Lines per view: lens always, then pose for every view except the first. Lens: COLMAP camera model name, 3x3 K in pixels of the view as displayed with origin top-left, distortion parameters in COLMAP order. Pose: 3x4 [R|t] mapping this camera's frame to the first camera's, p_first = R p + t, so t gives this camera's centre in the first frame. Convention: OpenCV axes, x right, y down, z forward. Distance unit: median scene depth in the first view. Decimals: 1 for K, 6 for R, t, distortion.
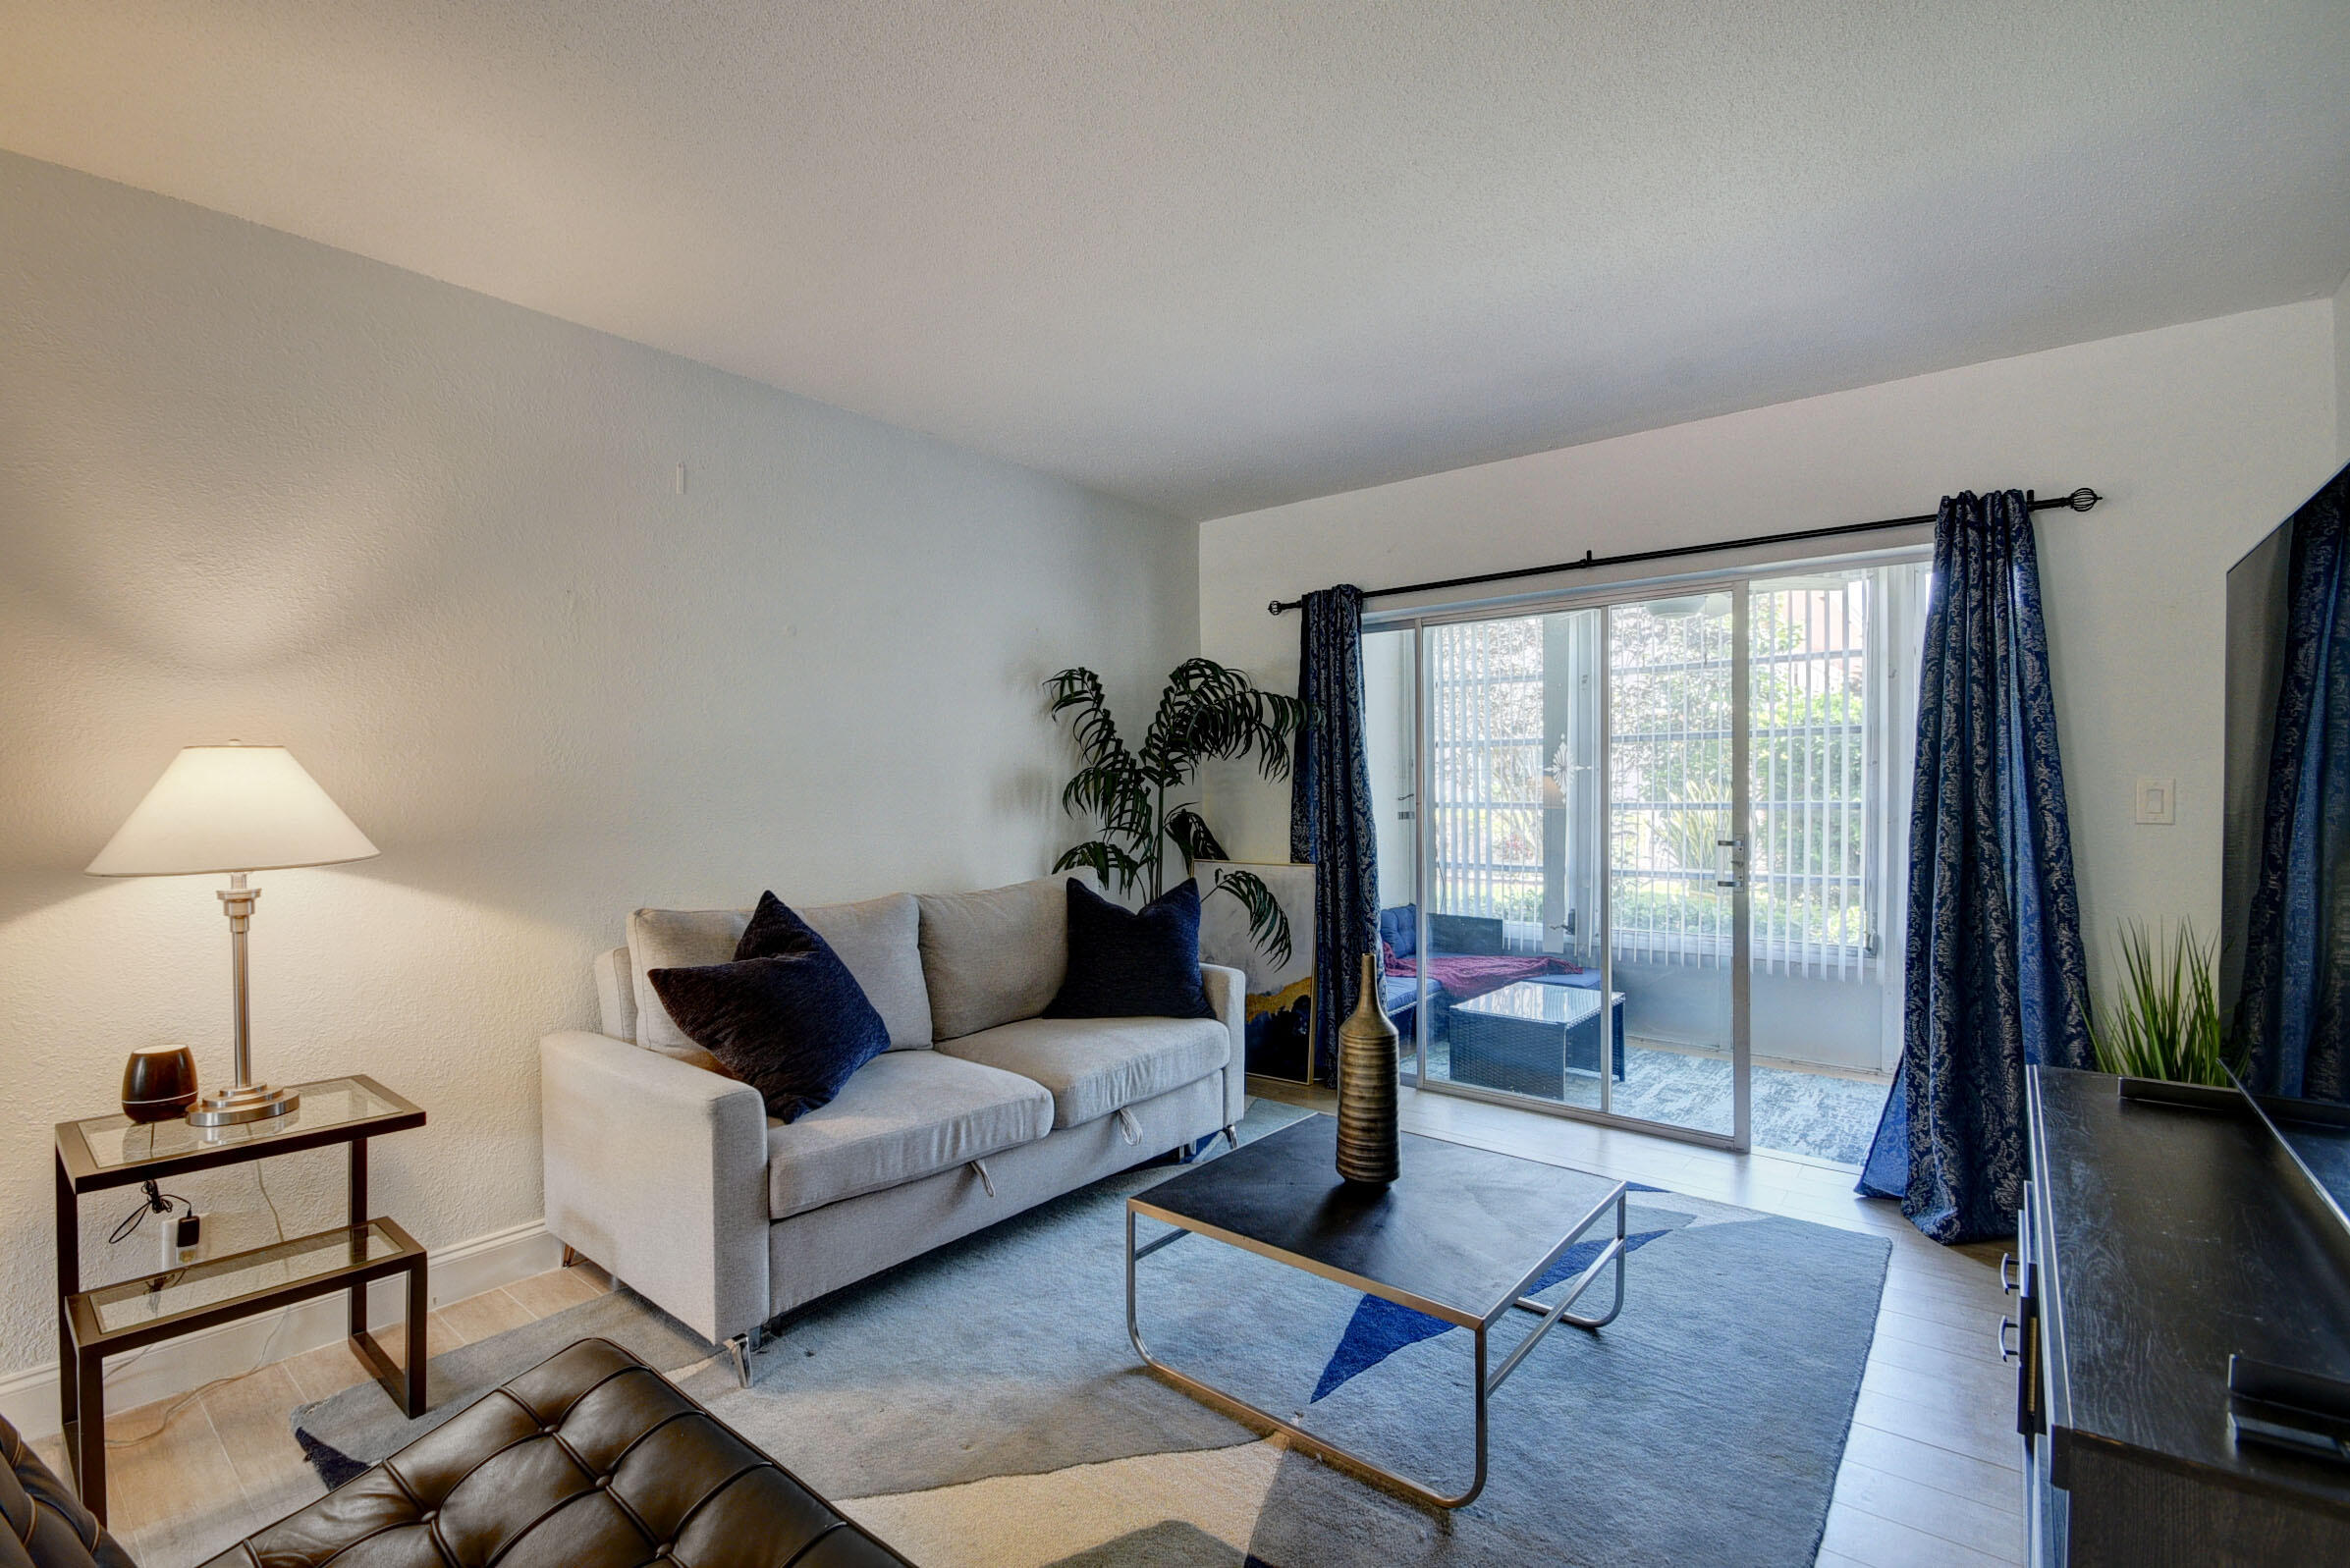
lens RADIAL K [[1027.9, 0, 1138.1], [0, 1027.9, 799.3], [0, 0, 1]] dist [0.016313, -0.021182]
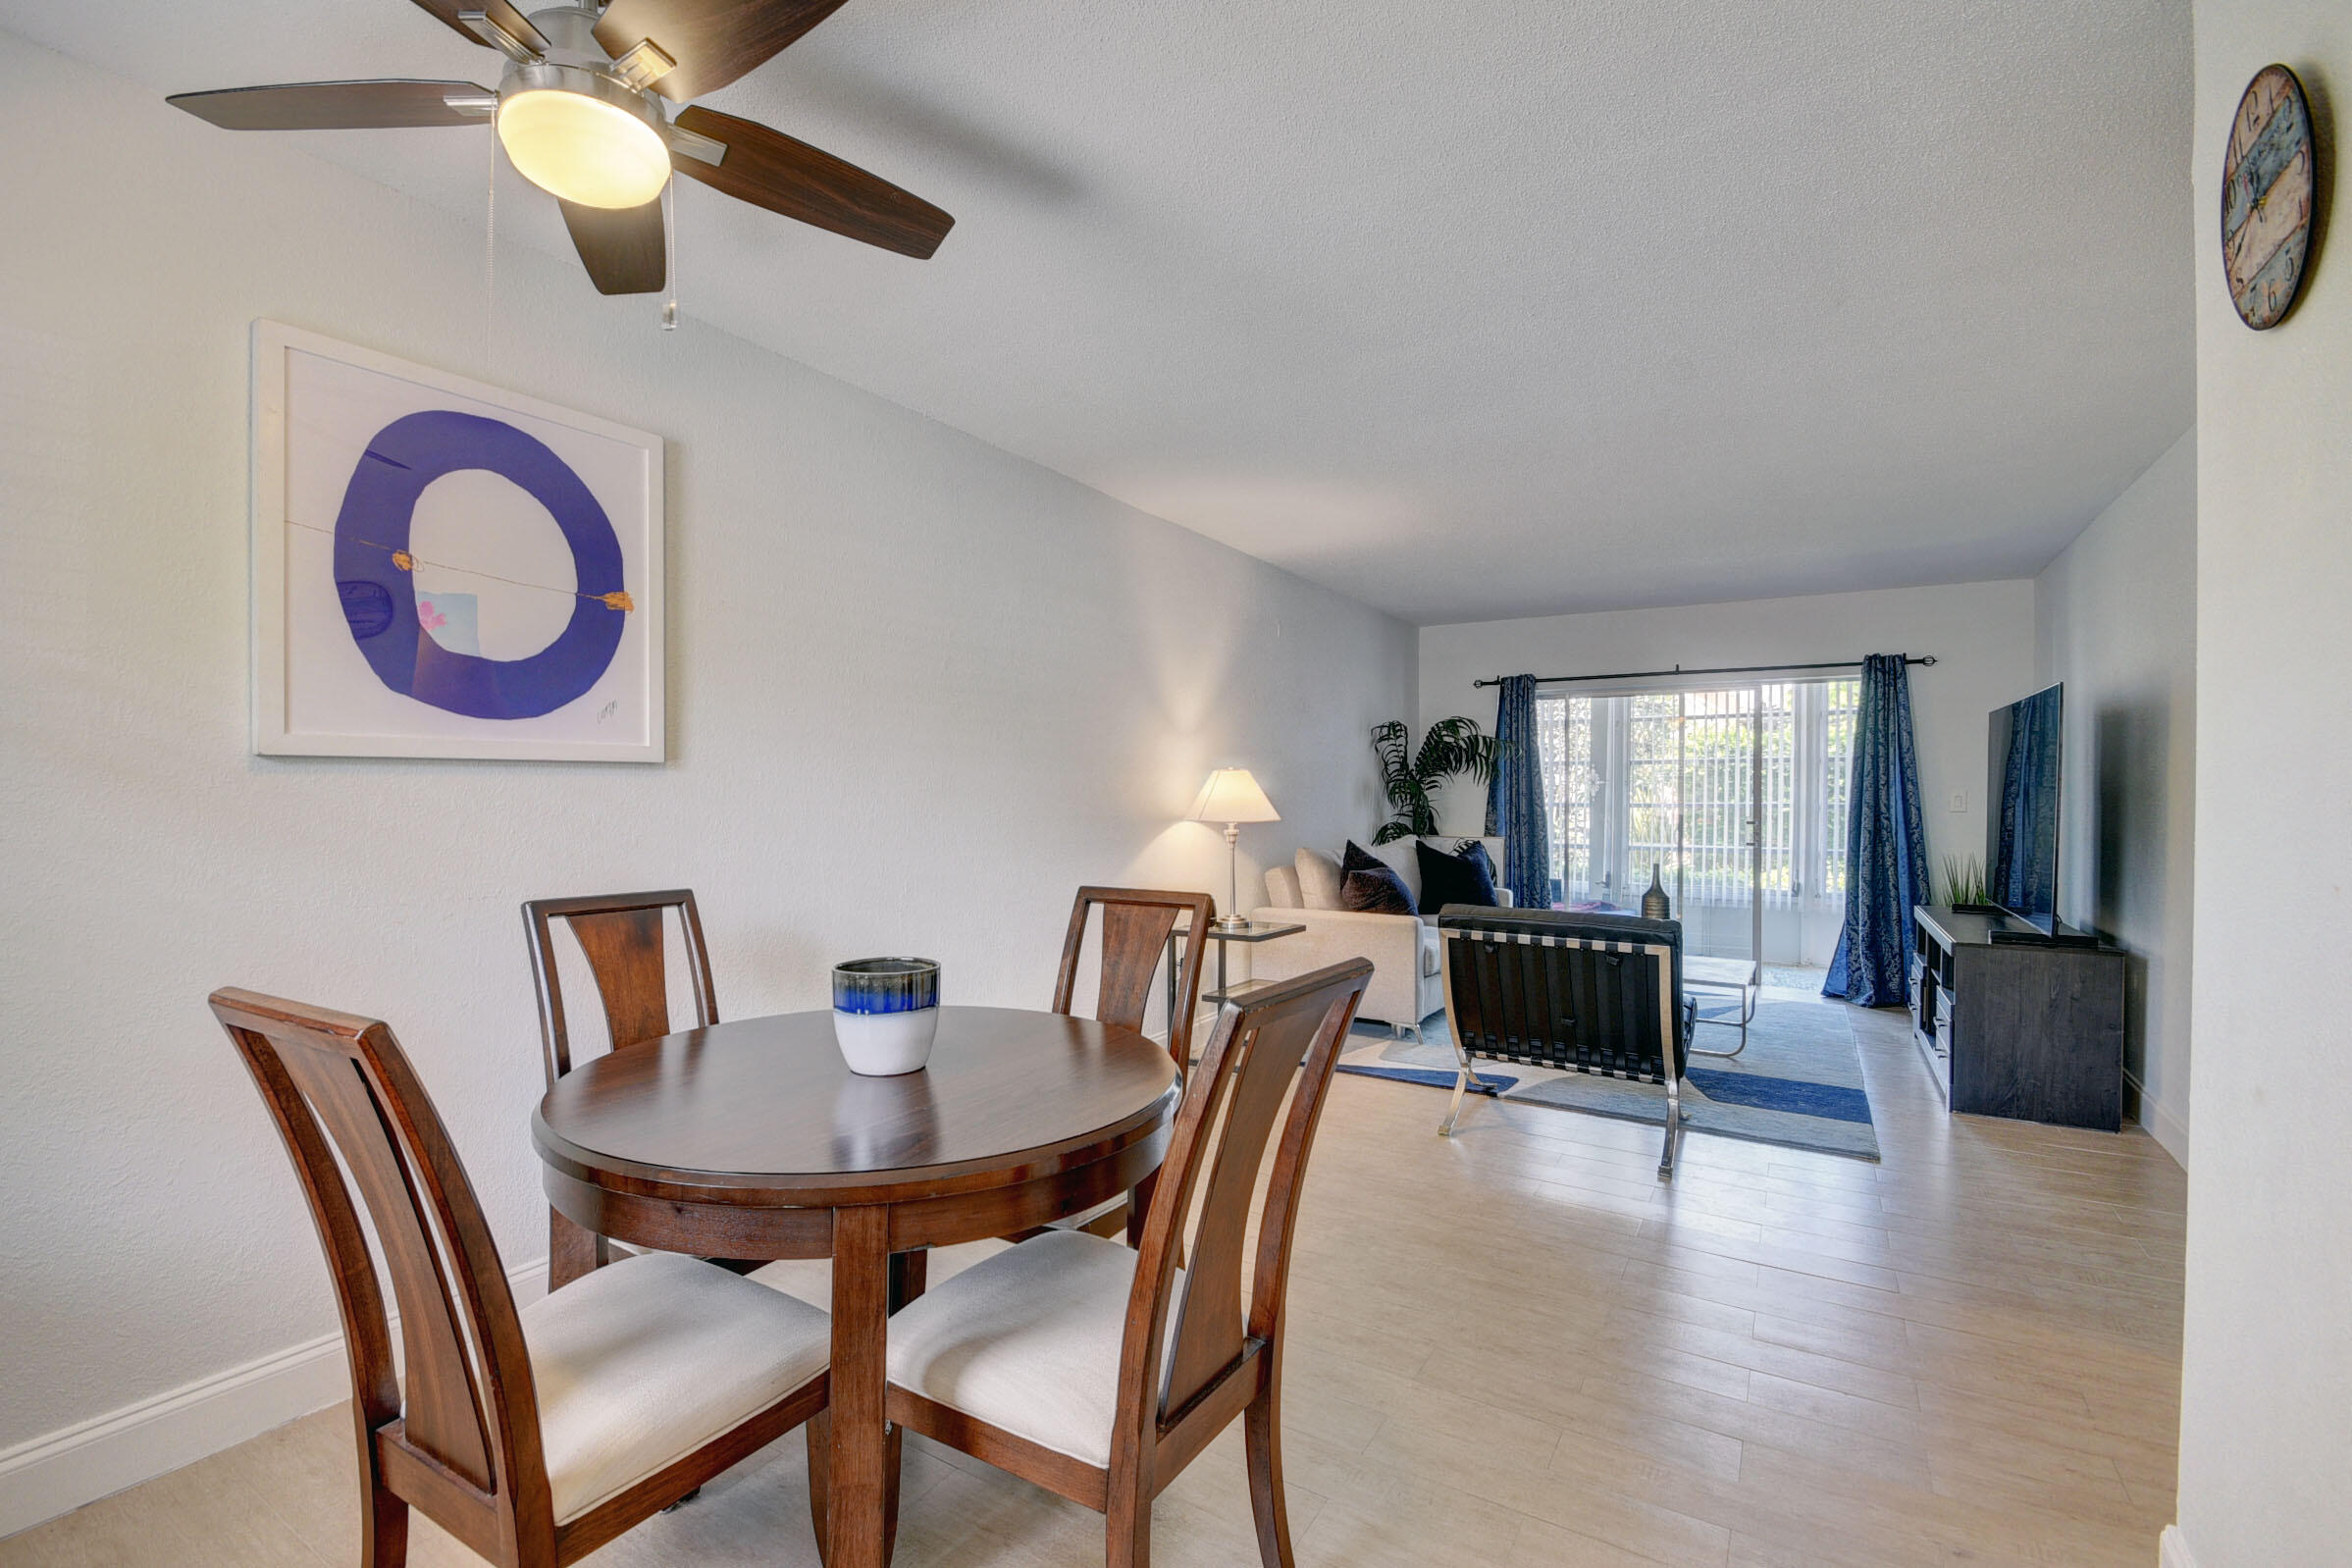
lens RADIAL K [[1028.8, 0, 1139.1], [0, 1028.8, 799.3], [0, 0, 1]] dist [0.016313, -0.021182]
pose [[0.992019, 0.008284, 0.125819, -0.948400], [-0.007869, 0.999962, -0.003796, 0.018486], [-0.125846, 0.002776, 0.992046, -0.896822]]
